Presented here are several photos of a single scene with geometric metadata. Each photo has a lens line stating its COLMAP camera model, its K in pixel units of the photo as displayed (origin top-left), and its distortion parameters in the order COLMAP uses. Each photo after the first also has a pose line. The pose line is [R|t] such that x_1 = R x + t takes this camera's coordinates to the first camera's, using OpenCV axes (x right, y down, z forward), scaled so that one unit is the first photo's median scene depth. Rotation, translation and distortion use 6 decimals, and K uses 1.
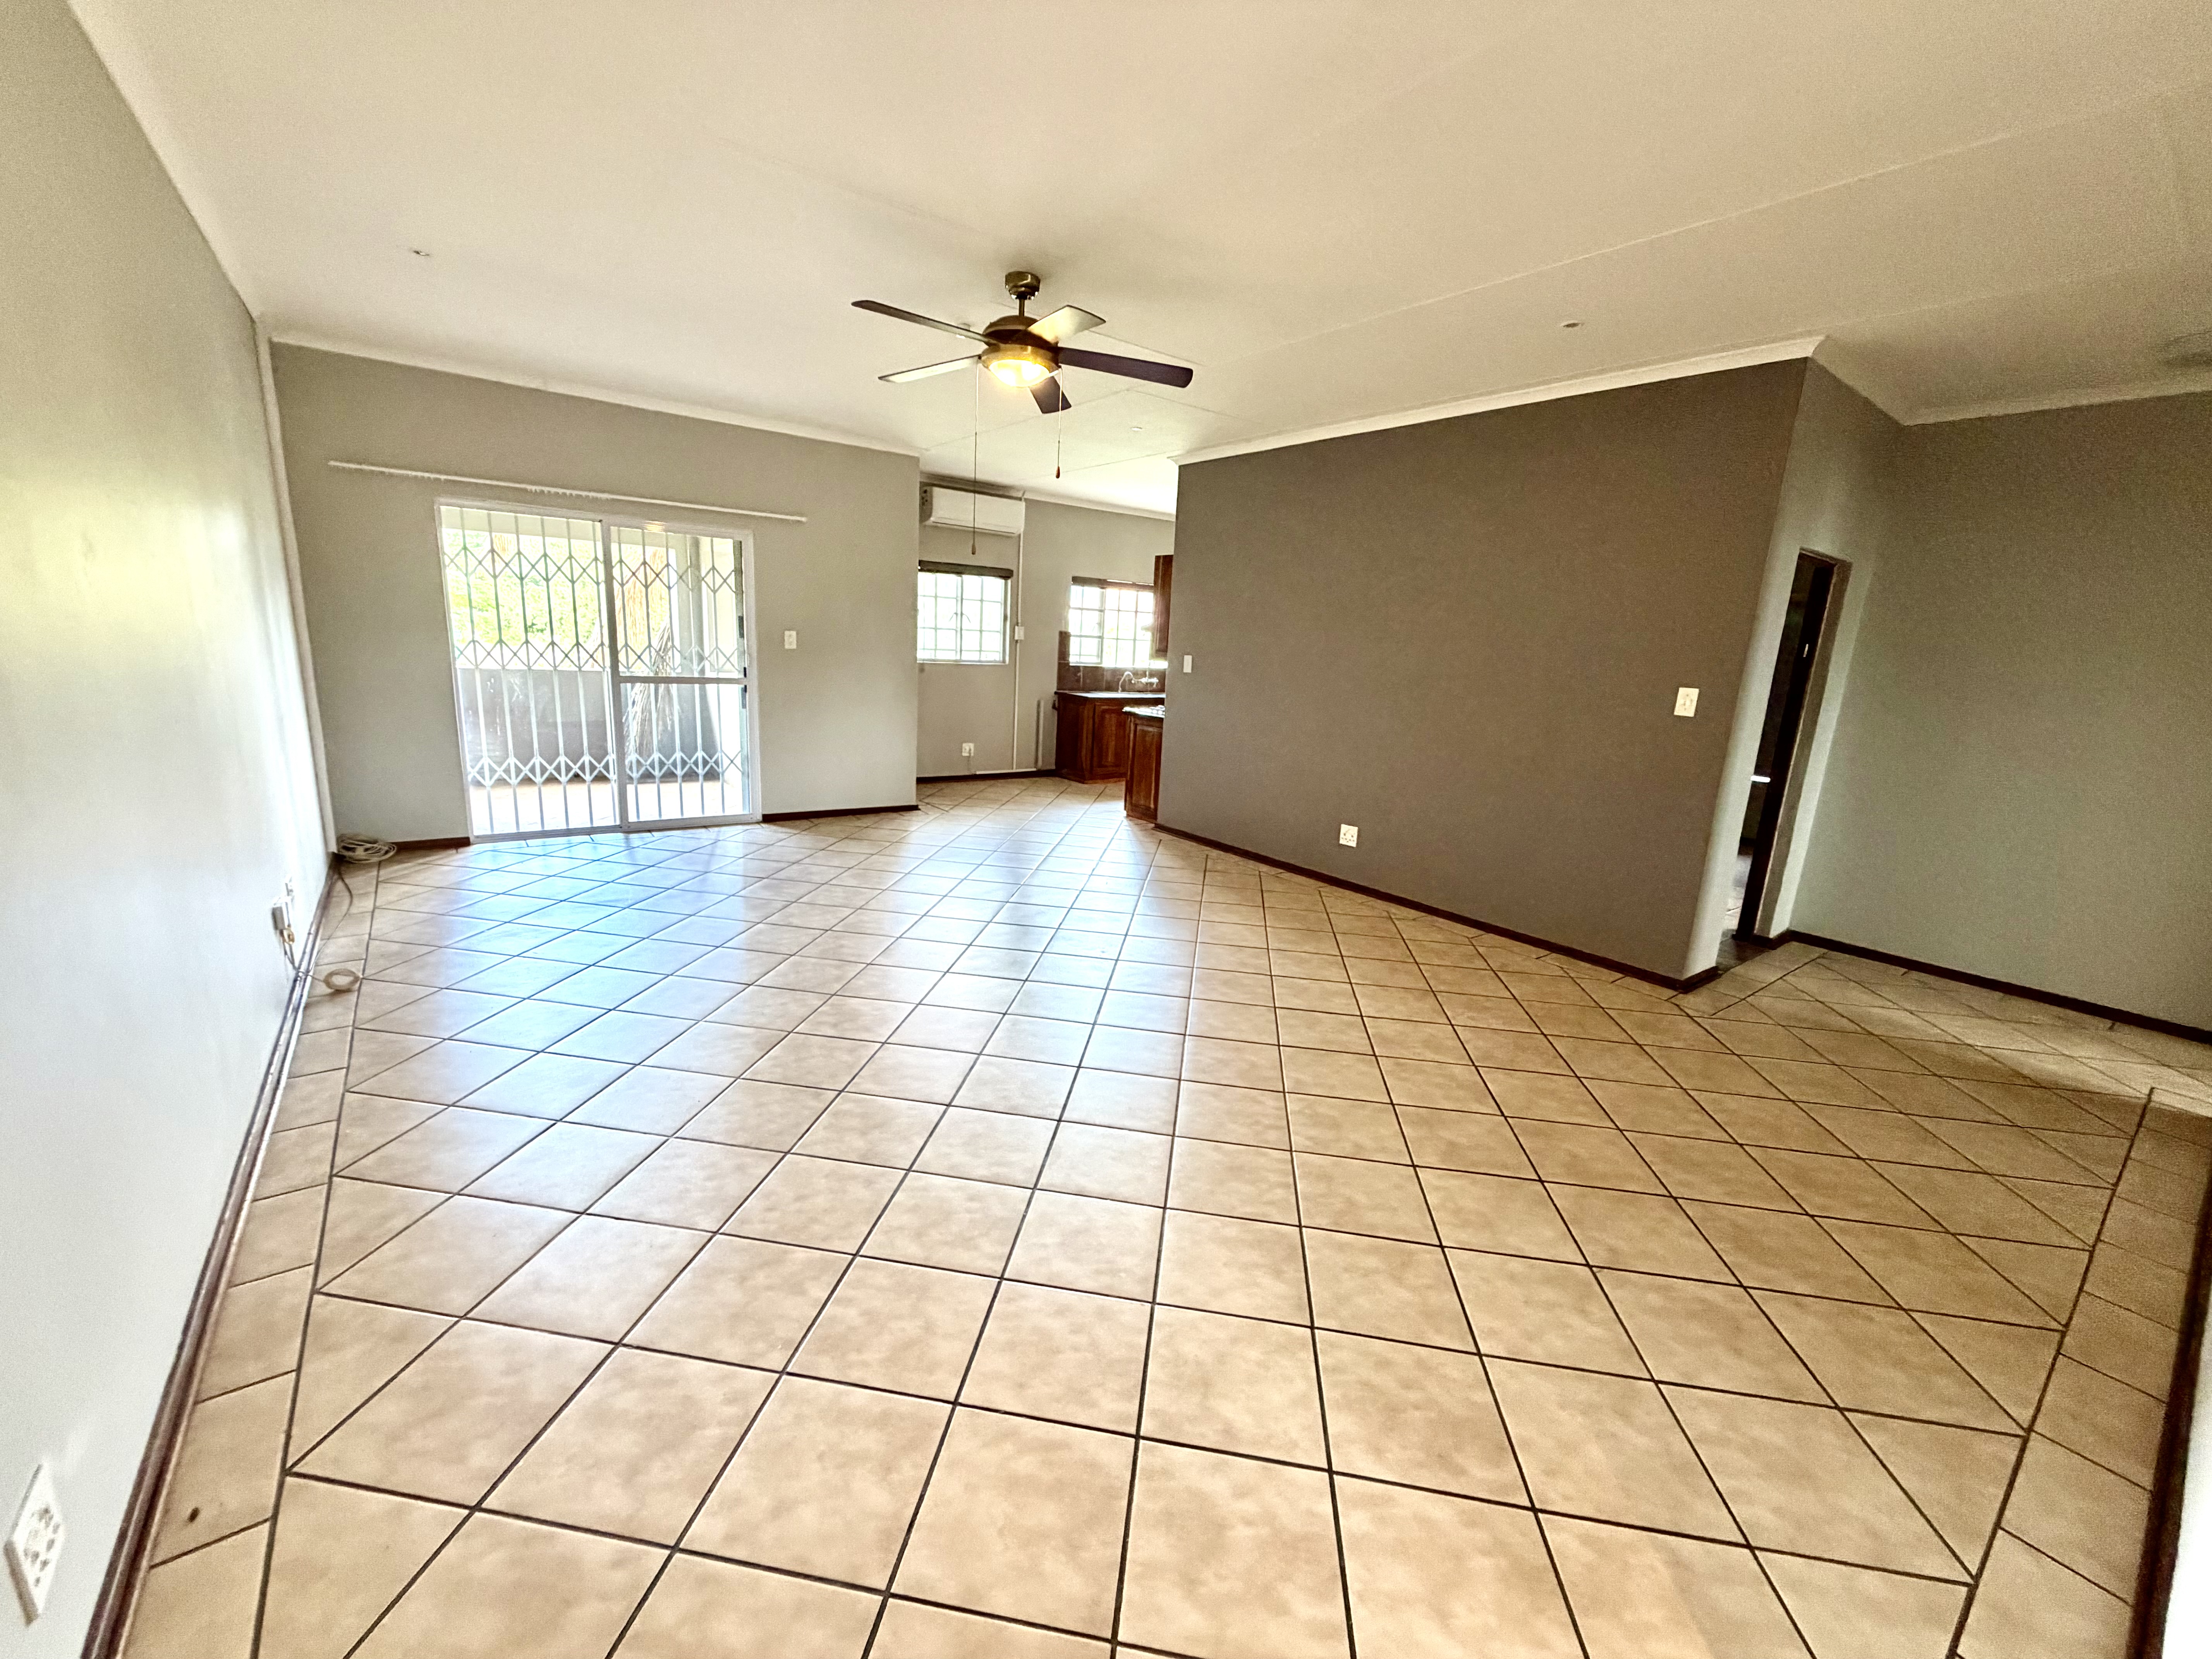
lens RADIAL K [[891.2, 0, 1102.7], [0, 891.2, 833.5], [0, 0, 1]] dist [-0.000912, -0.000887]
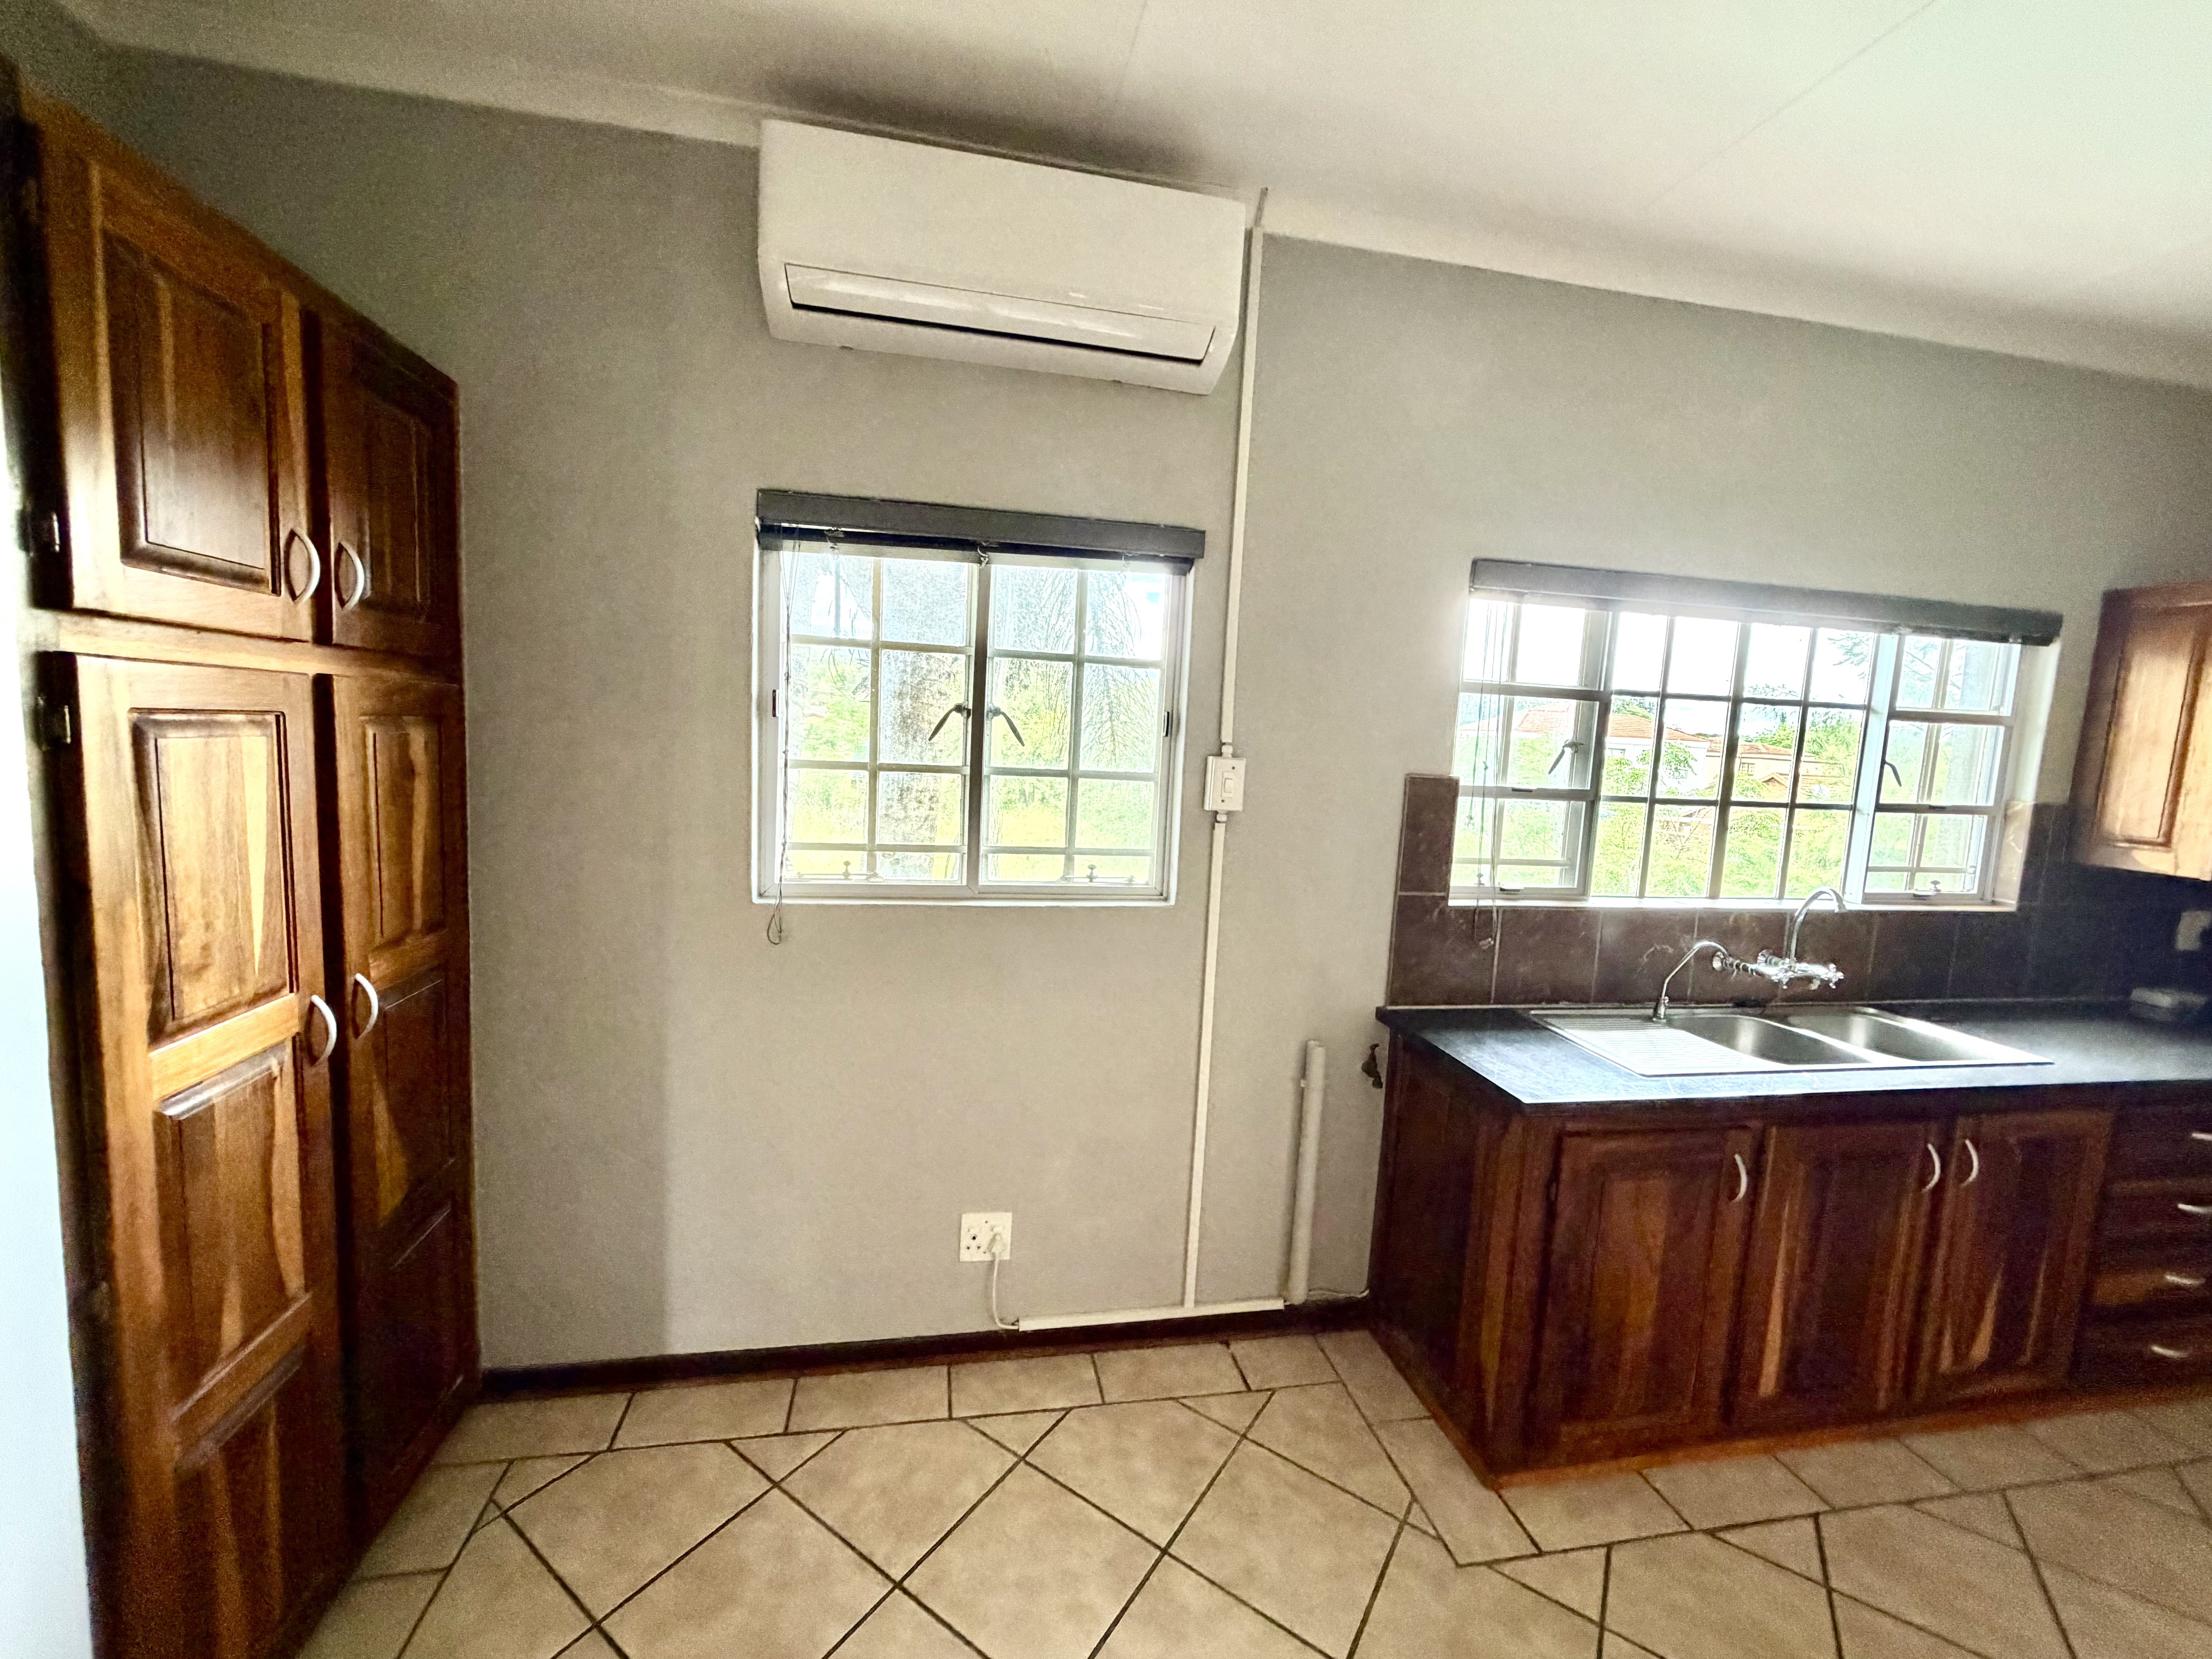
lens RADIAL K [[891.2, 0, 1099.5], [0, 891.2, 824.7], [0, 0, 1]] dist [-0.000912, -0.000887]
pose [[0.894133, 0.039572, -0.446049, -0.013467], [-0.099165, 0.988854, -0.111055, -0.175965], [0.436683, 0.143531, 0.888092, 0.736776]]
